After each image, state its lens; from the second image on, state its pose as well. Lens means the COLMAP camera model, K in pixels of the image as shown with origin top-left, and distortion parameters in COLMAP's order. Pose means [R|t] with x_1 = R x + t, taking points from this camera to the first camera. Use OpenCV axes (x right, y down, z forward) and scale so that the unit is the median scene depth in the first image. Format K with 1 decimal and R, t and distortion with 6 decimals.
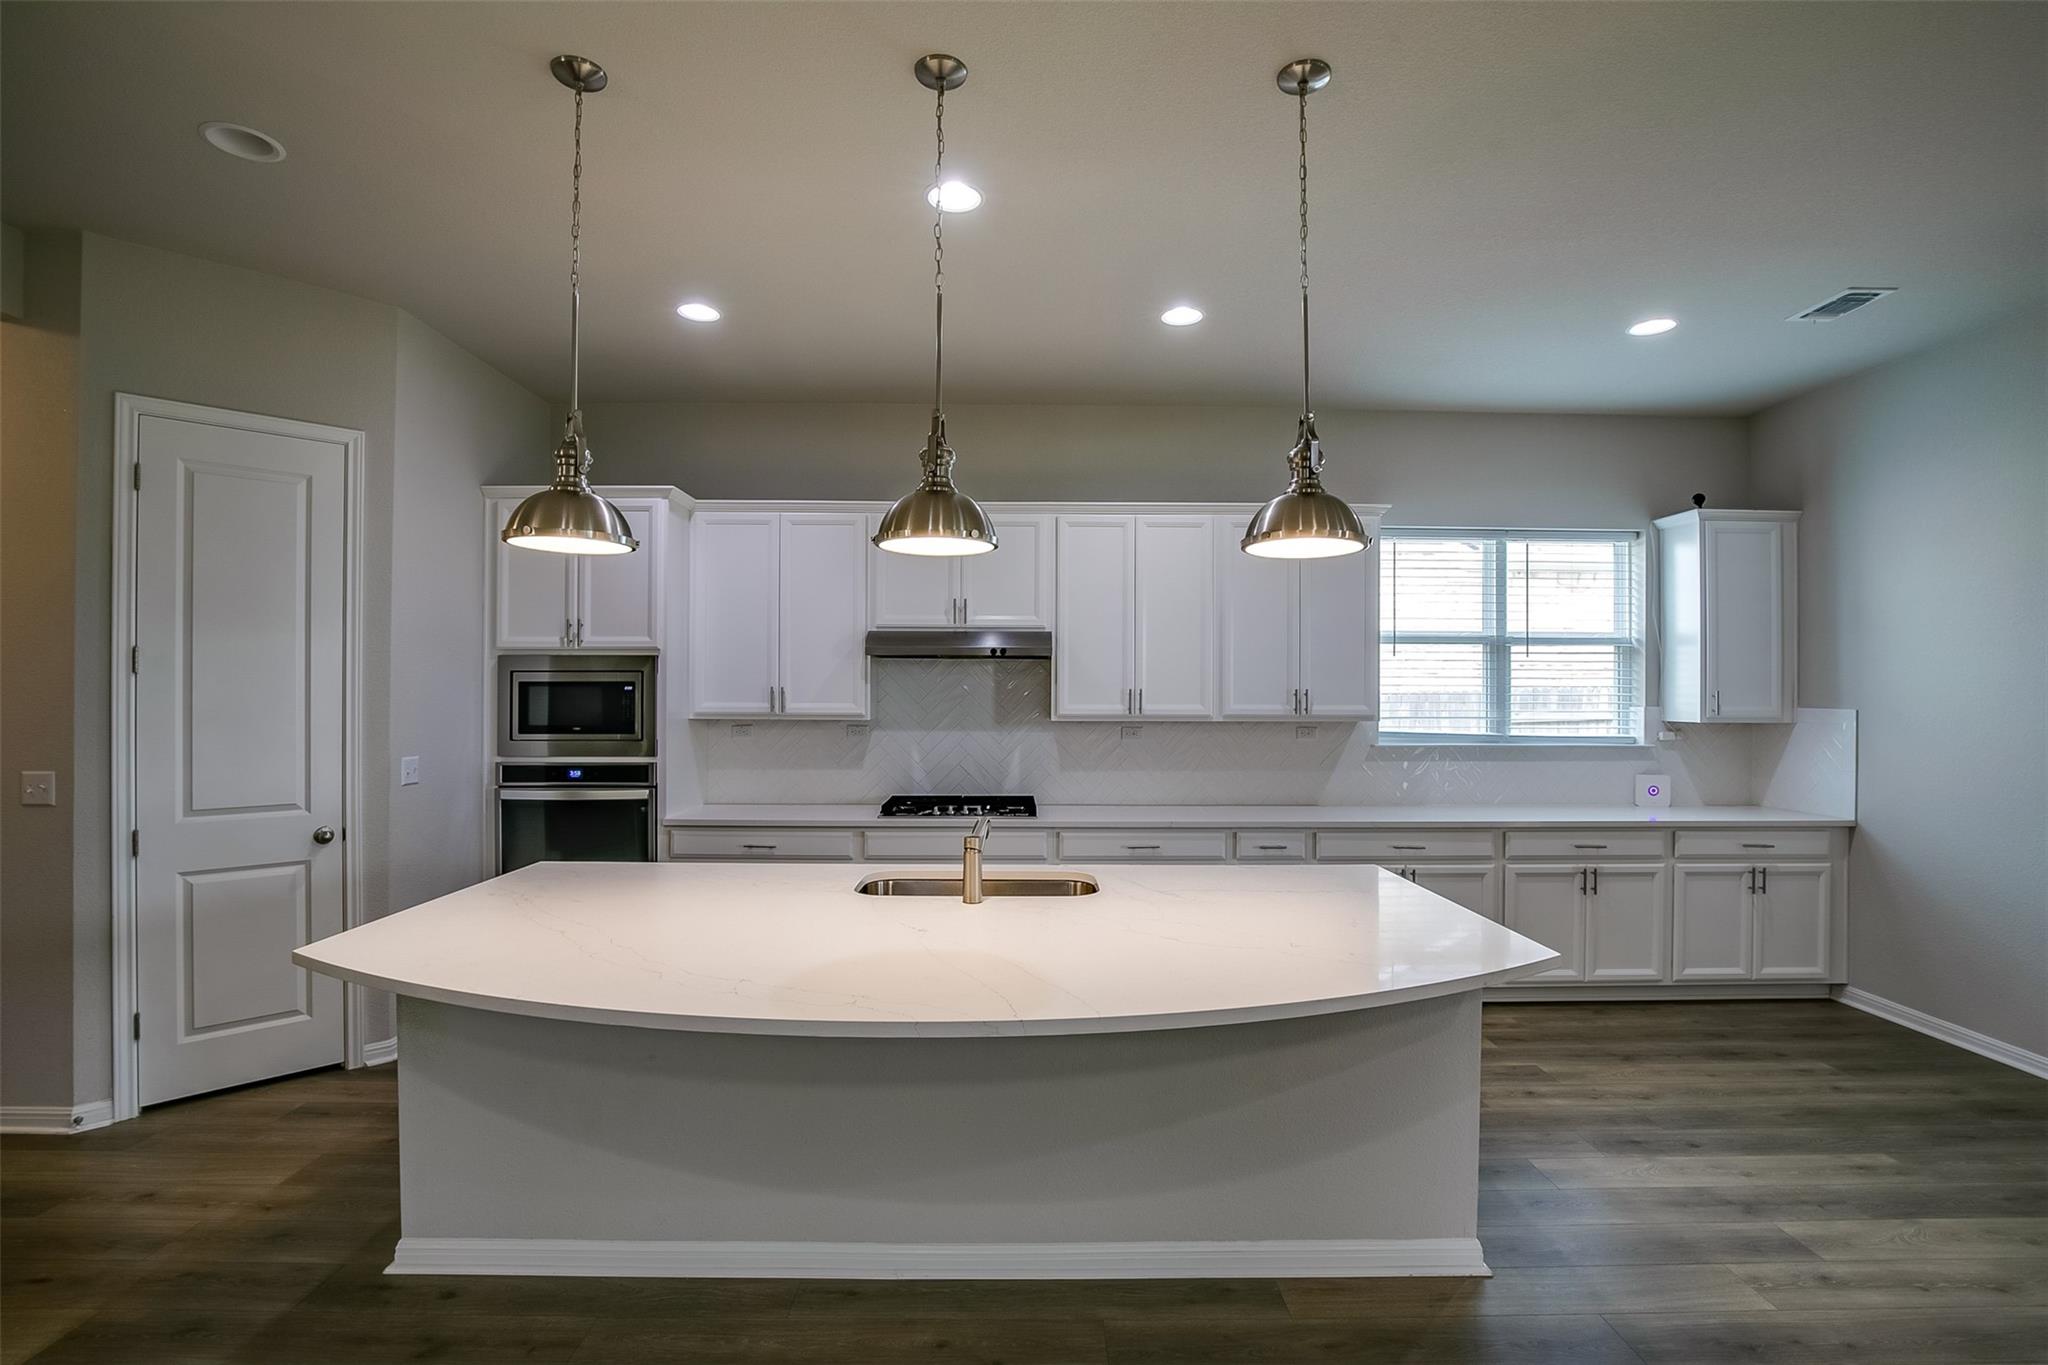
lens RADIAL K [[941.3, 0, 1027.7], [0, 941.3, 691.2], [0, 0, 1]] dist [-0.032532, 0.005241]
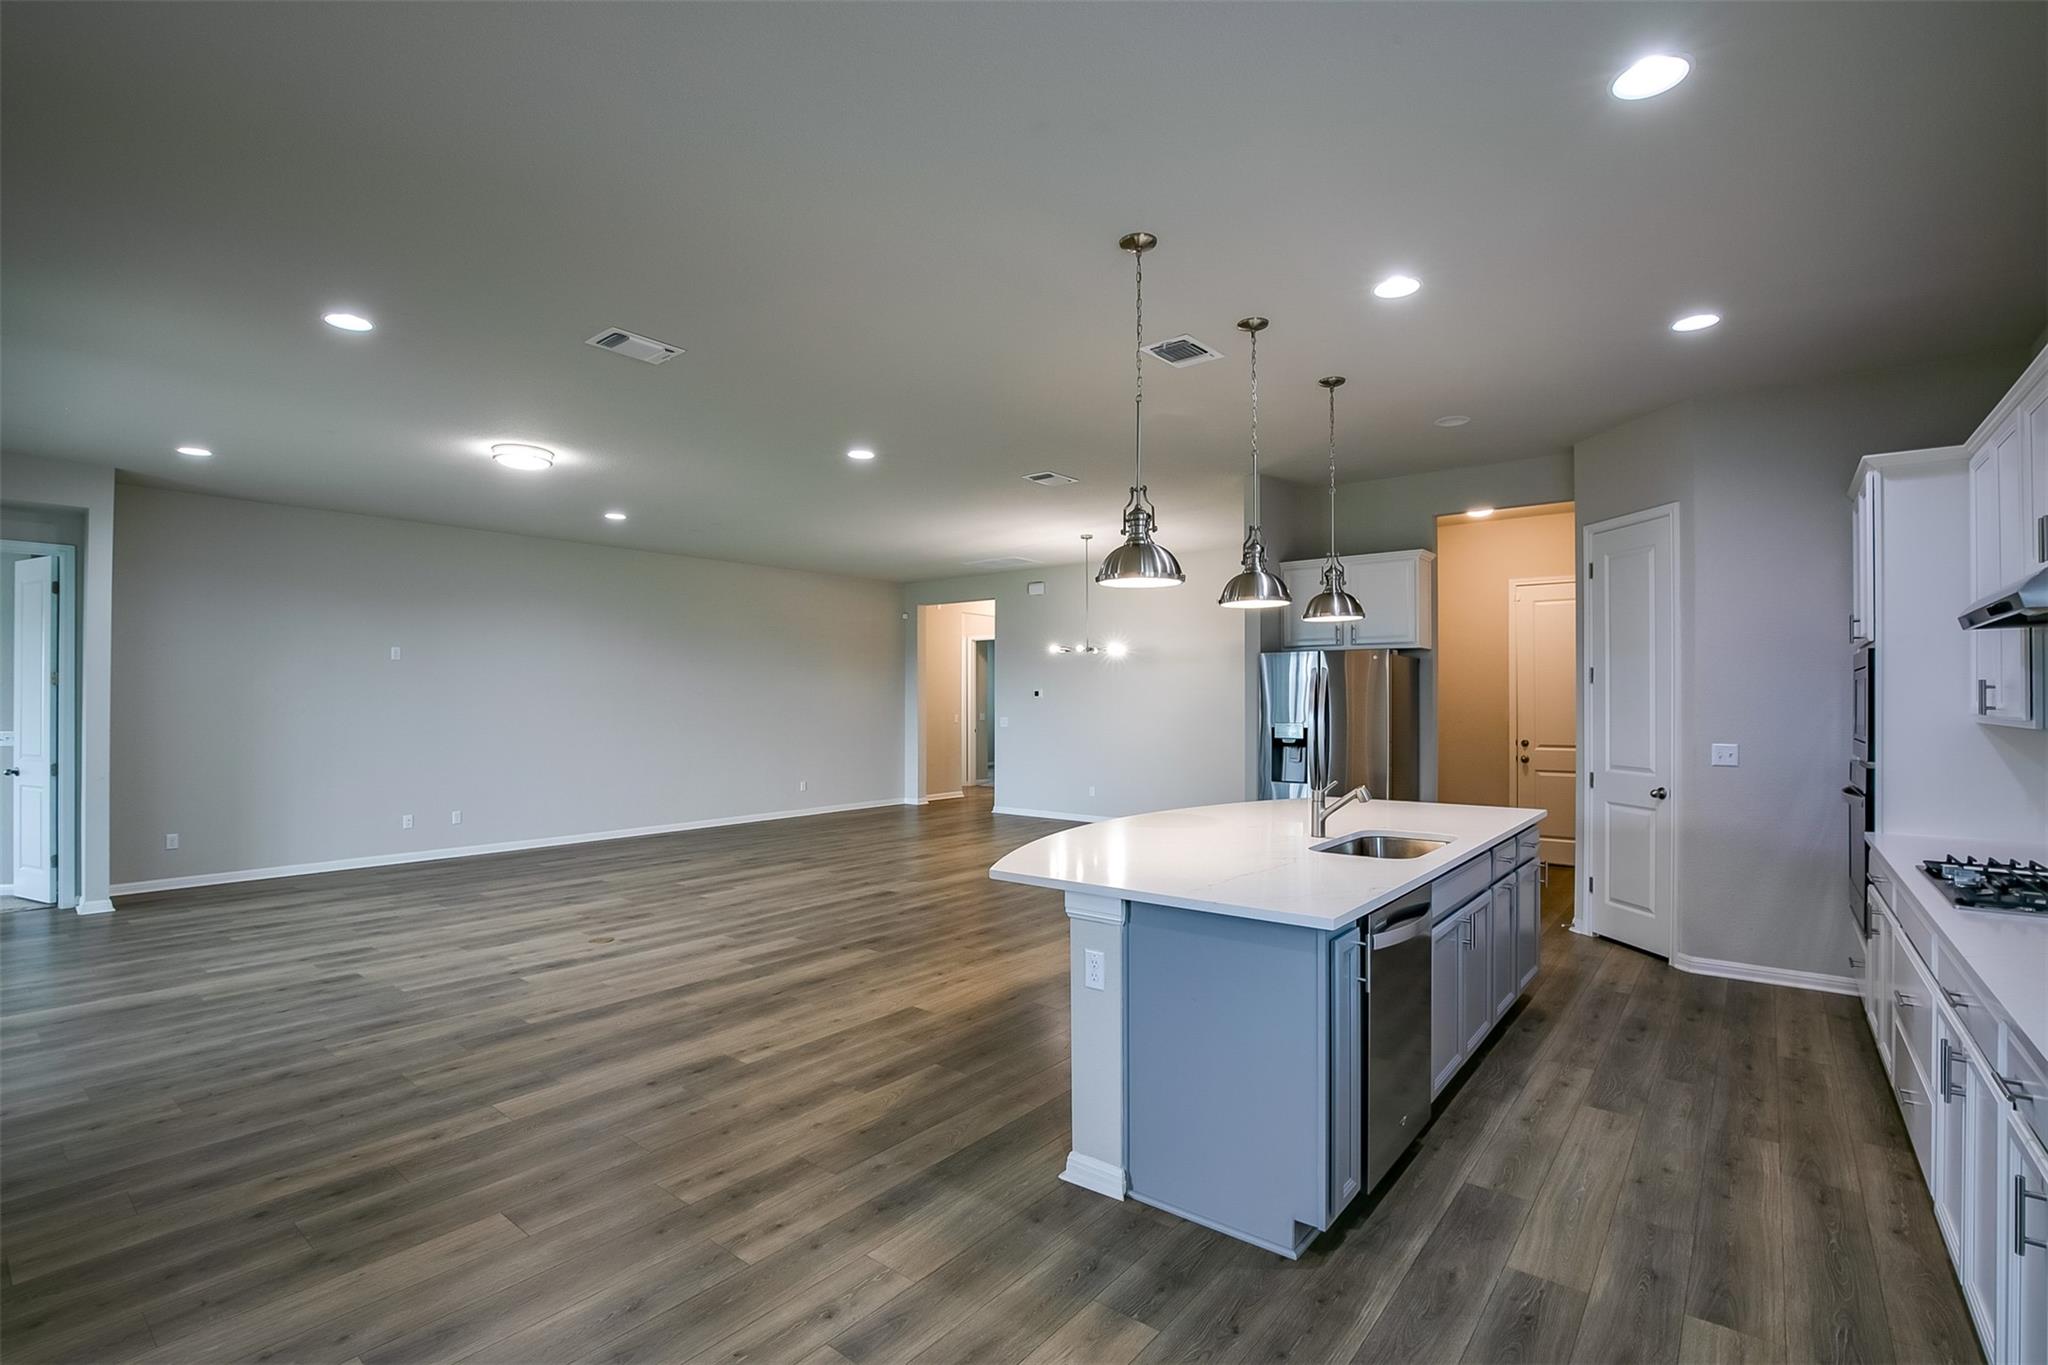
lens RADIAL K [[941.3, 0, 1030.0], [0, 941.3, 691.3], [0, 0, 1]] dist [-0.032532, 0.005241]
pose [[-0.632112, -0.010518, -0.774805, 0.771784], [0.000723, 0.999899, -0.014163, 0.014817], [0.774876, -0.009513, -0.632041, 0.916622]]
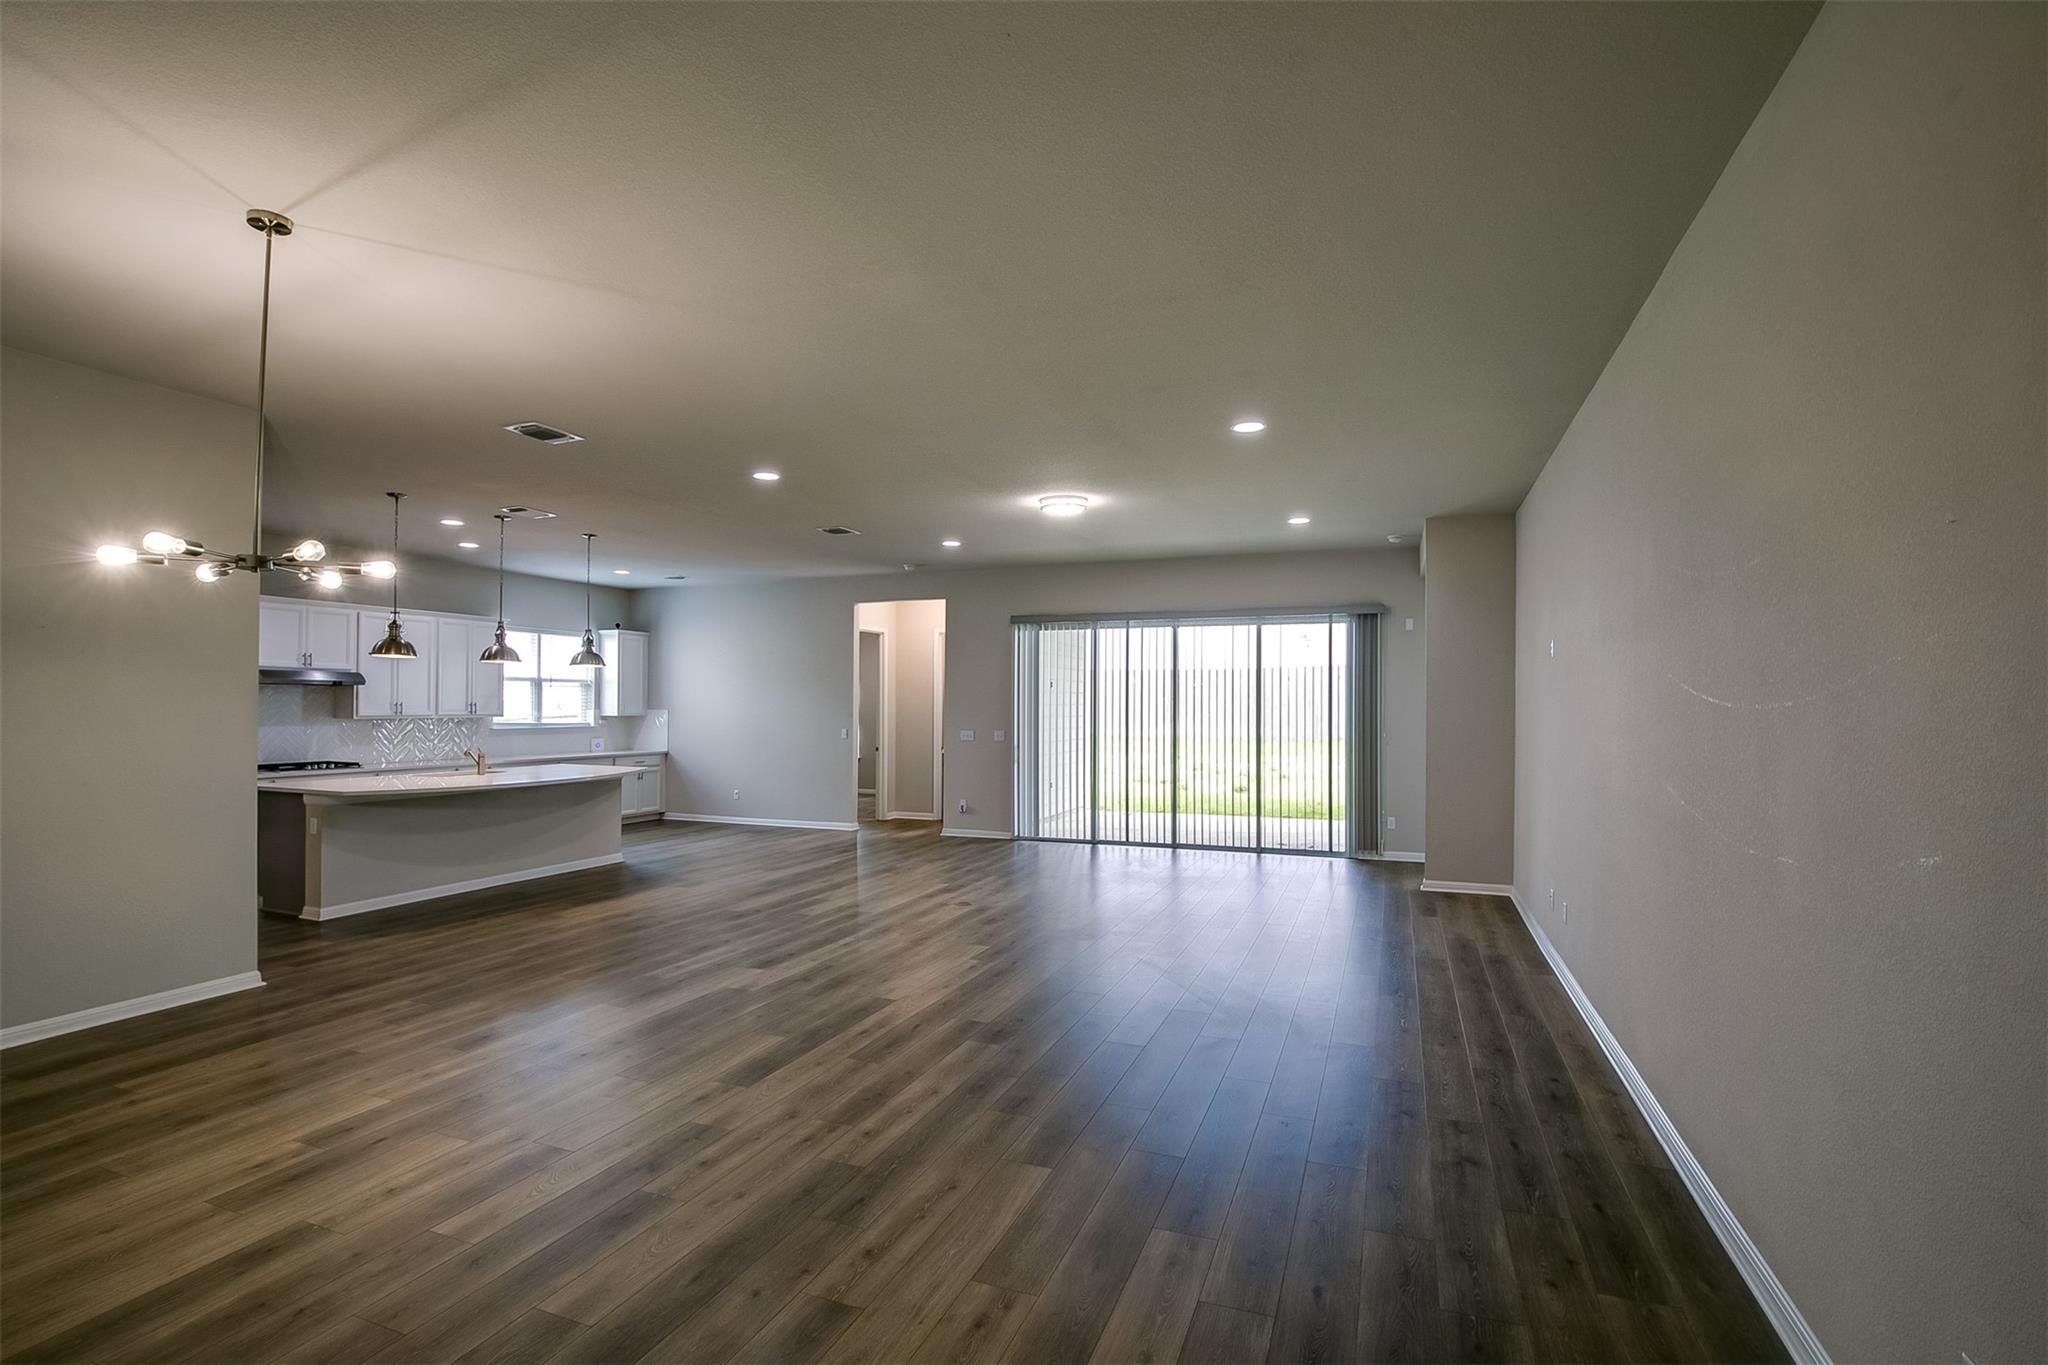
lens RADIAL K [[941.3, 0, 1026.2], [0, 941.3, 692.8], [0, 0, 1]] dist [-0.032532, 0.005241]
pose [[0.373369, 0.008828, 0.927641, -1.271905], [-0.003964, 0.999961, -0.007921, -0.012551], [-0.927674, -0.000719, 0.373390, -1.015364]]
